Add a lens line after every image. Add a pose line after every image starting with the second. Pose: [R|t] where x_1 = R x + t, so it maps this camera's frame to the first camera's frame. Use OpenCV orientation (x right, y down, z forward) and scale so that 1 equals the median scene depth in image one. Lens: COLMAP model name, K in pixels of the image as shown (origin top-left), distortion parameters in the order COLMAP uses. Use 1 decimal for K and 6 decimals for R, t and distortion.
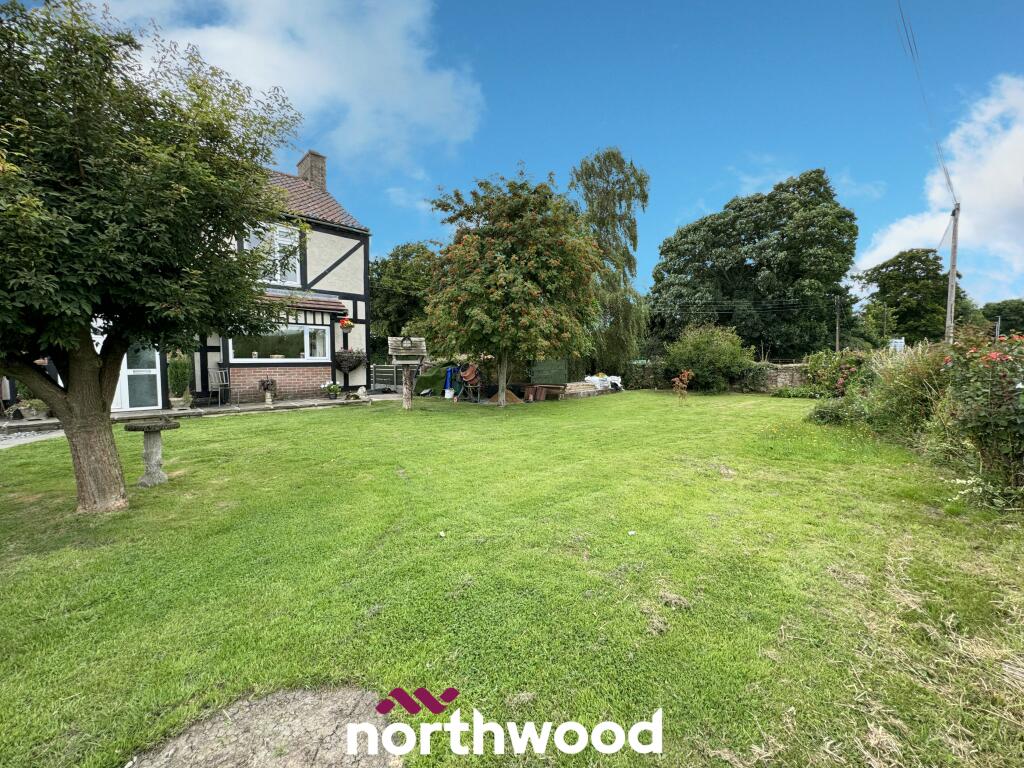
lens RADIAL K [[408.9, 0, 513.2], [0, 408.9, 385.1], [0, 0, 1]] dist [-0.003830, 0.000510]
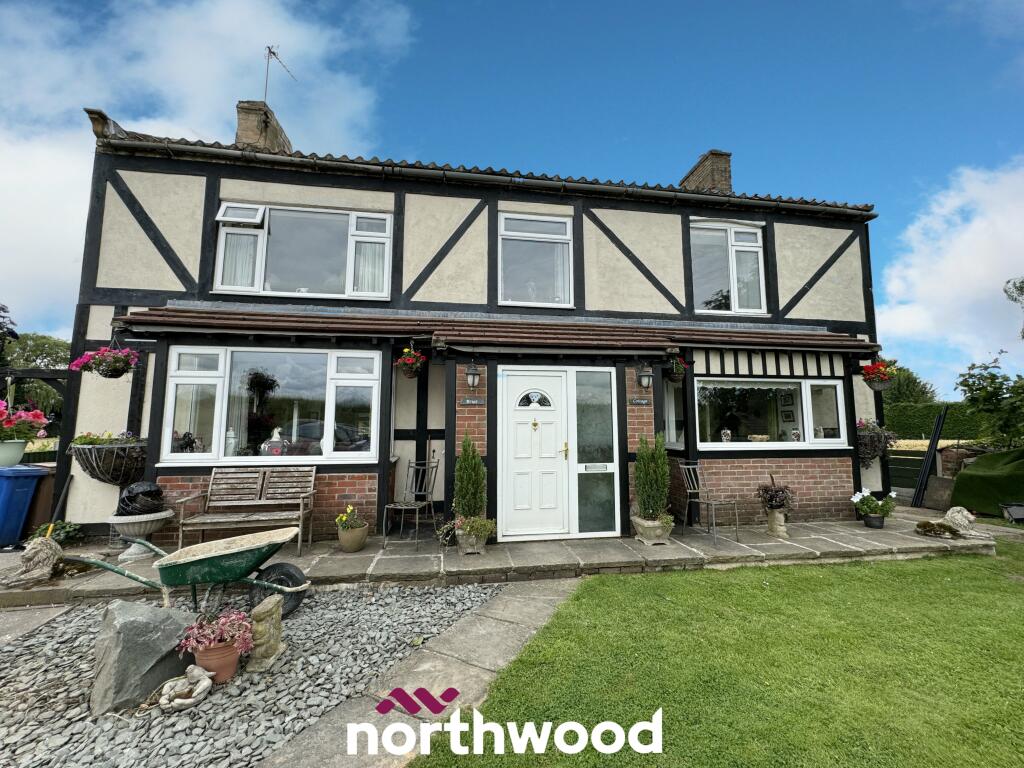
lens RADIAL K [[408.9, 0, 509.2], [0, 408.9, 381.6], [0, 0, 1]] dist [-0.003830, 0.000510]
pose [[0.814147, -0.064732, -0.577039, -0.509426], [-0.037967, 0.985705, -0.164144, -0.040379], [0.579416, 0.155546, 0.800052, 0.343462]]
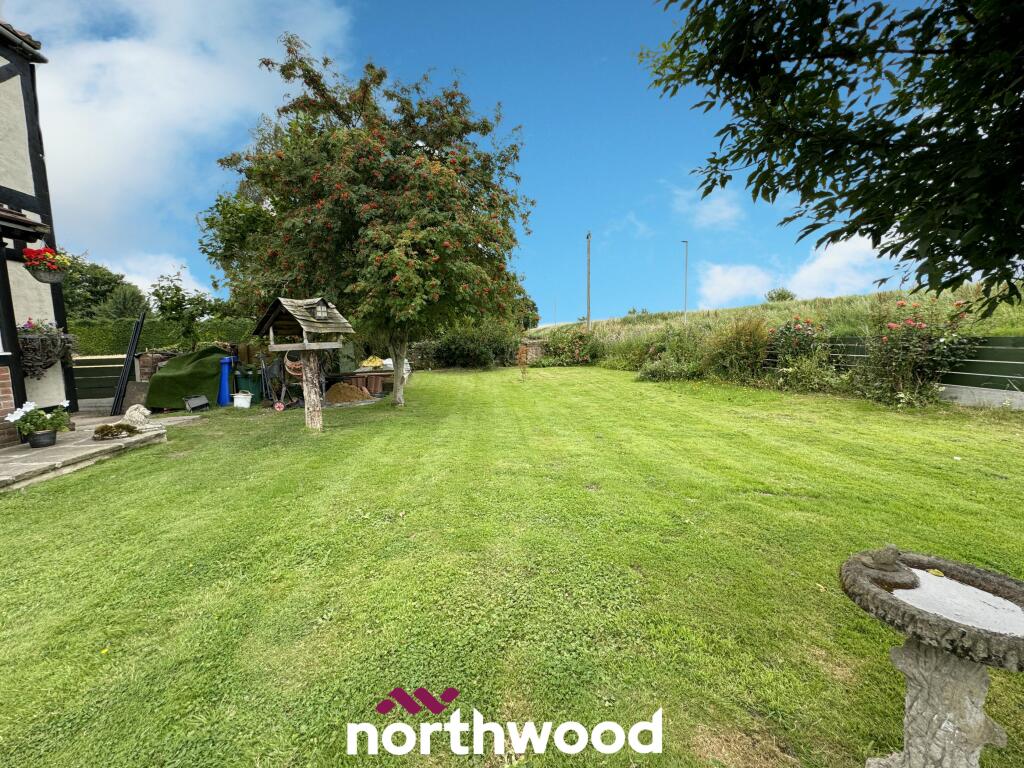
lens RADIAL K [[408.9, 0, 512.2], [0, 408.9, 384.4], [0, 0, 1]] dist [-0.003830, 0.000510]
pose [[0.630192, -0.103909, 0.769455, -0.458155], [0.072631, 0.994548, 0.074821, -0.023127], [-0.773035, 0.008734, 0.634304, 0.390026]]
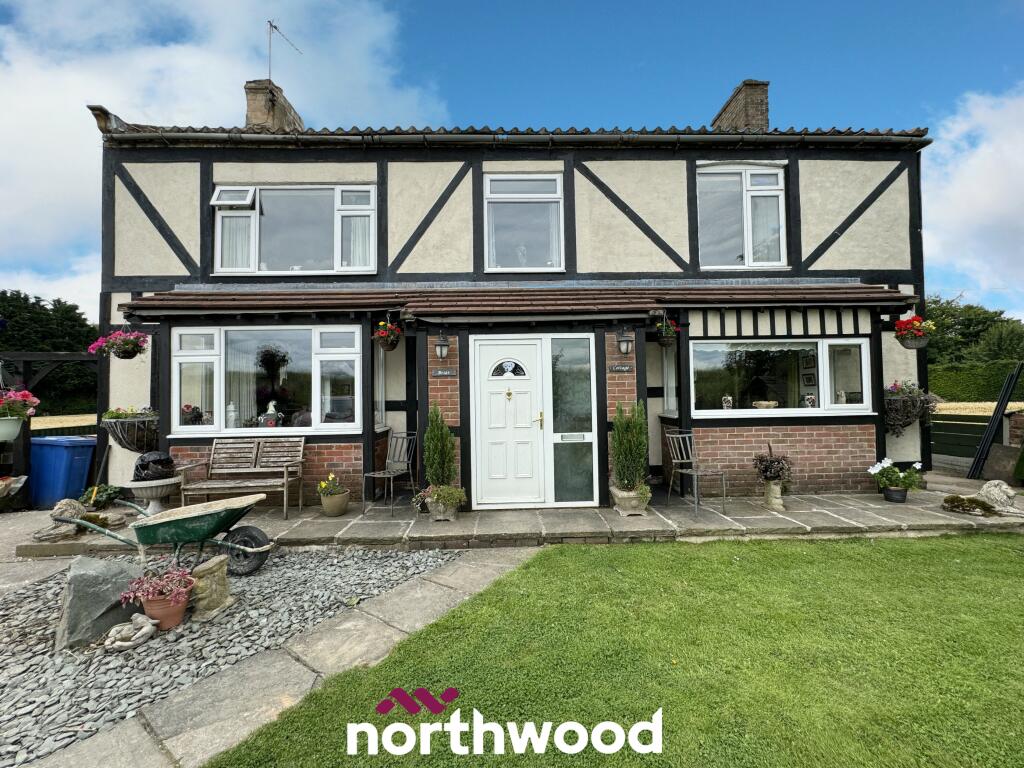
lens RADIAL K [[408.9, 0, 509.5], [0, 408.9, 381.8], [0, 0, 1]] dist [-0.003830, 0.000510]
pose [[0.735011, -0.034933, -0.677154, -0.450047], [-0.028315, 0.996220, -0.082127, -0.045678], [0.677463, 0.079538, 0.731244, 0.399968]]
